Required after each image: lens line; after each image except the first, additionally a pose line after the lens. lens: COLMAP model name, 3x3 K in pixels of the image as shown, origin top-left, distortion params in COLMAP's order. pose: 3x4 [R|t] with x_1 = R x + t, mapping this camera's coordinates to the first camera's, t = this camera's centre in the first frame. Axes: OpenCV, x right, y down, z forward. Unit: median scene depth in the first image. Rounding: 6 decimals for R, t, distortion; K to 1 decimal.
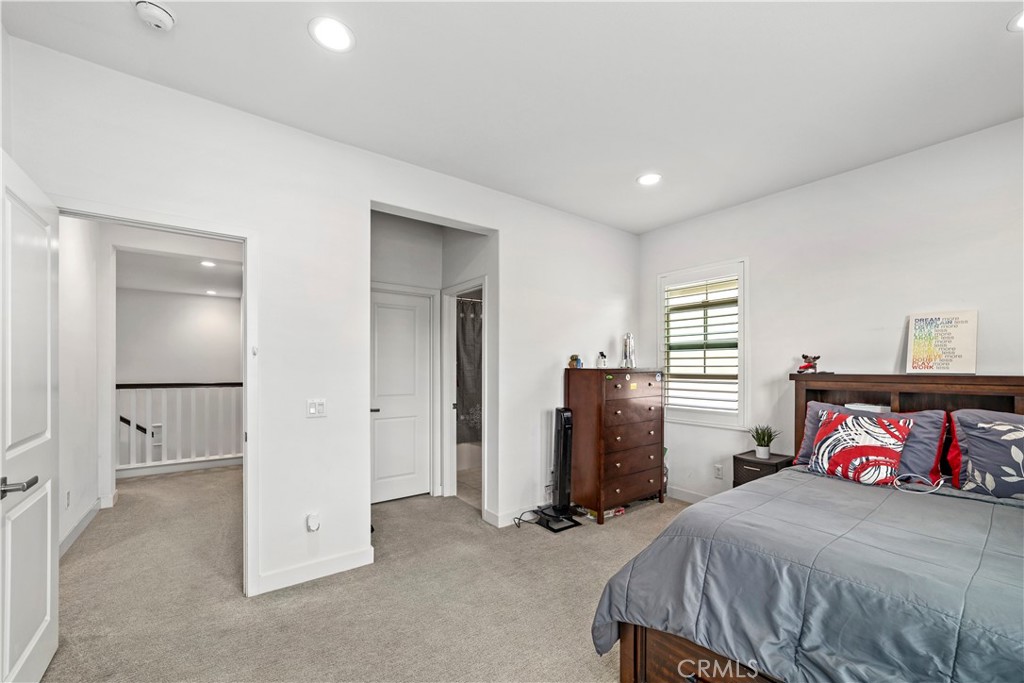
lens RADIAL K [[402.6, 0, 509.5], [0, 402.6, 351.4], [0, 0, 1]] dist [-0.007815, 0.000587]
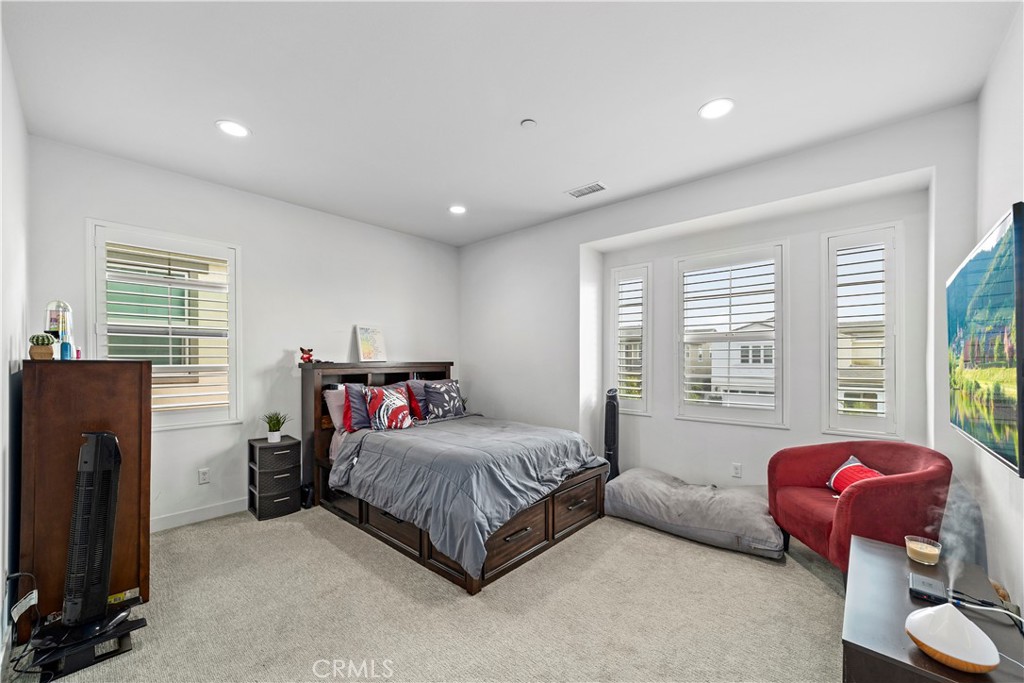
lens RADIAL K [[402.6, 0, 509.5], [0, 402.6, 351.4], [0, 0, 1]] dist [-0.007815, 0.000587]
pose [[-0.196900, 0.016670, 0.980282, -0.785372], [-0.037999, 0.998974, -0.024620, 0.035637], [-0.979687, -0.042097, -0.196064, 0.861968]]
